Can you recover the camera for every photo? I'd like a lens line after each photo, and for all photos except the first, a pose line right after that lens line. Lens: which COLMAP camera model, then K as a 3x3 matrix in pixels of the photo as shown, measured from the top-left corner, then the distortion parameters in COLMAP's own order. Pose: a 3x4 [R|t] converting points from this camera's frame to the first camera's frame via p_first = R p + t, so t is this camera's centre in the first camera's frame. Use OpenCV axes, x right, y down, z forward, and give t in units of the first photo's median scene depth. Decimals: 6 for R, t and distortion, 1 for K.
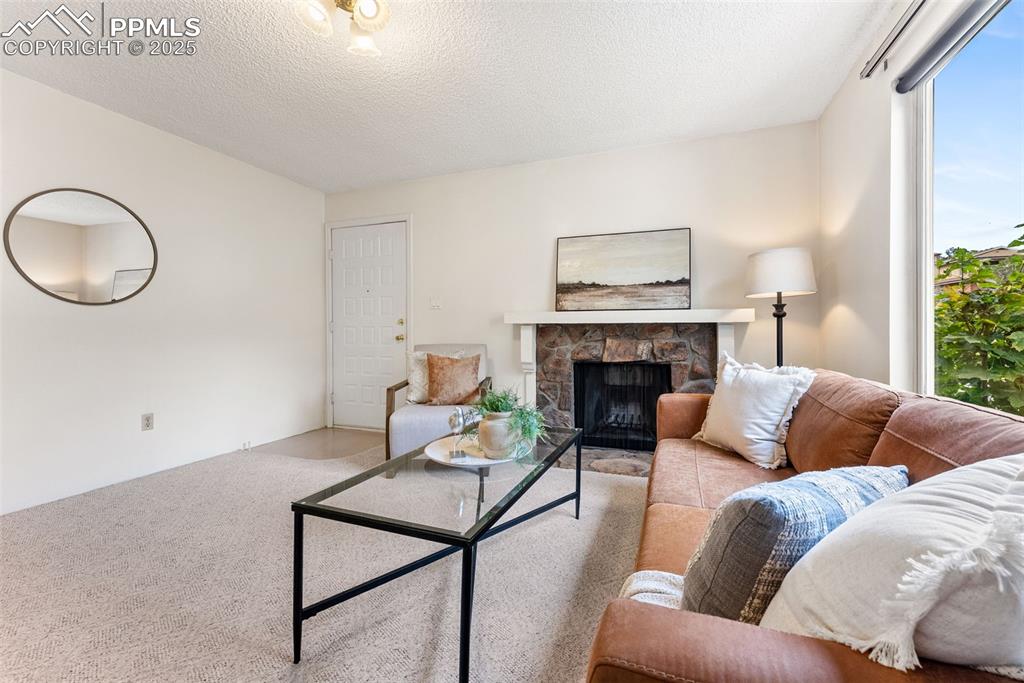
lens RADIAL K [[414.9, 0, 520.4], [0, 414.9, 328.4], [0, 0, 1]] dist [0.000013, -0.000342]
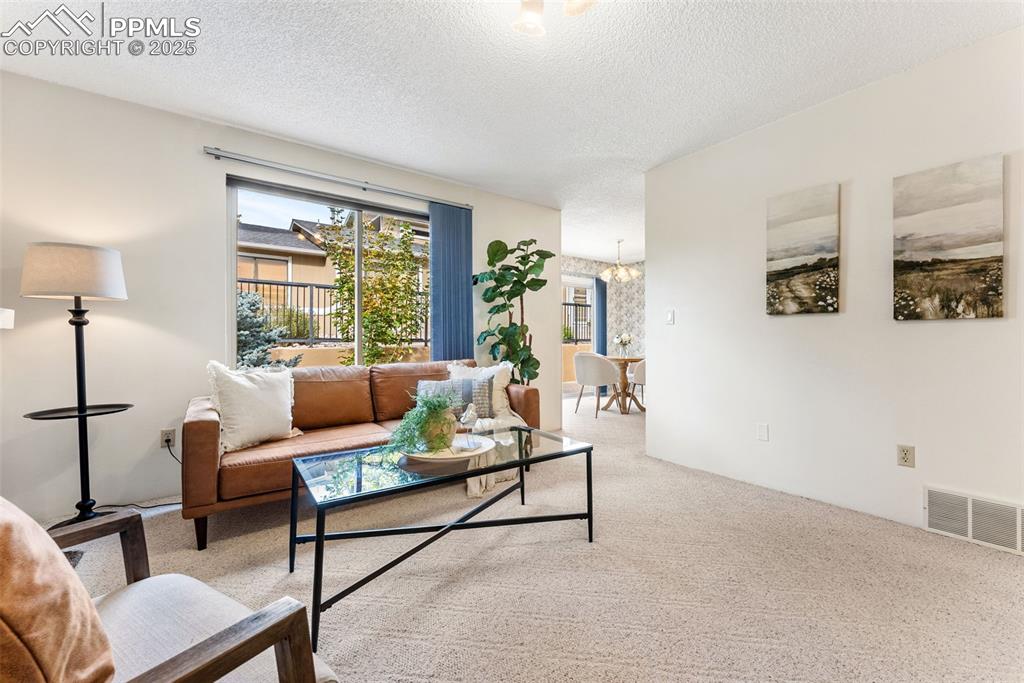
lens RADIAL K [[410.1, 0, 523.6], [0, 410.1, 346.4], [0, 0, 1]] dist [-0.002104, -0.000624]
pose [[-0.838647, -0.003200, 0.544666, -0.463138], [0.002067, 0.999957, 0.009058, 0.008022], [-0.544671, 0.008722, -0.838604, 0.955834]]
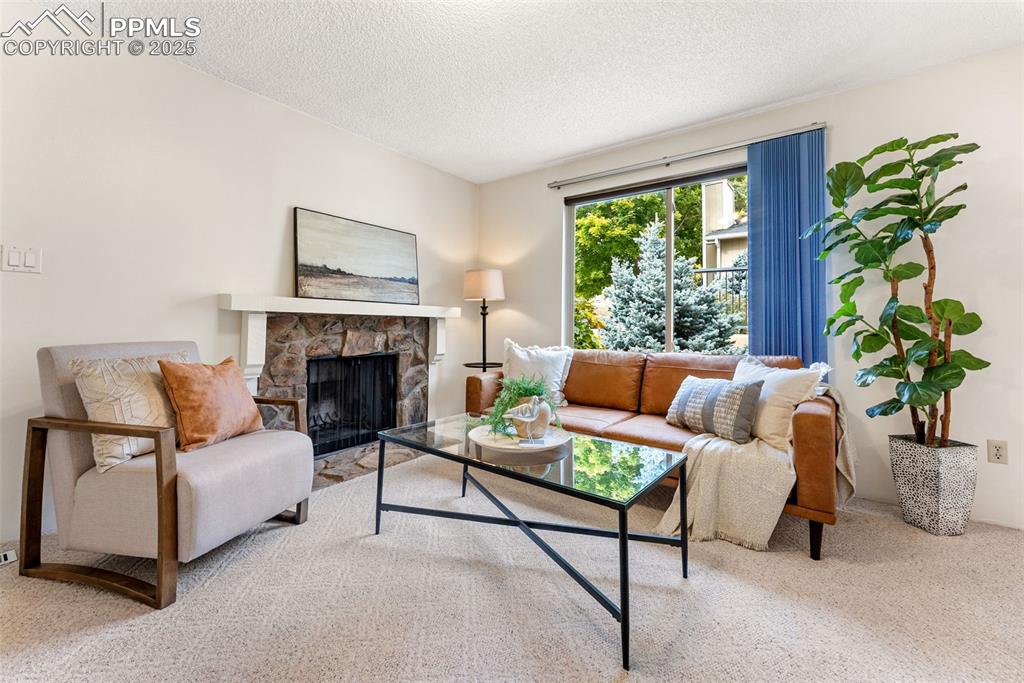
lens RADIAL K [[418.9, 0, 507.6], [0, 418.9, 315.9], [0, 0, 1]] dist [-0.000638, -0.000059]
pose [[0.286118, 0.027792, 0.957791, -0.604431], [-0.017571, 0.999563, -0.023755, 0.007138], [-0.958033, -0.010033, 0.286481, 0.396477]]
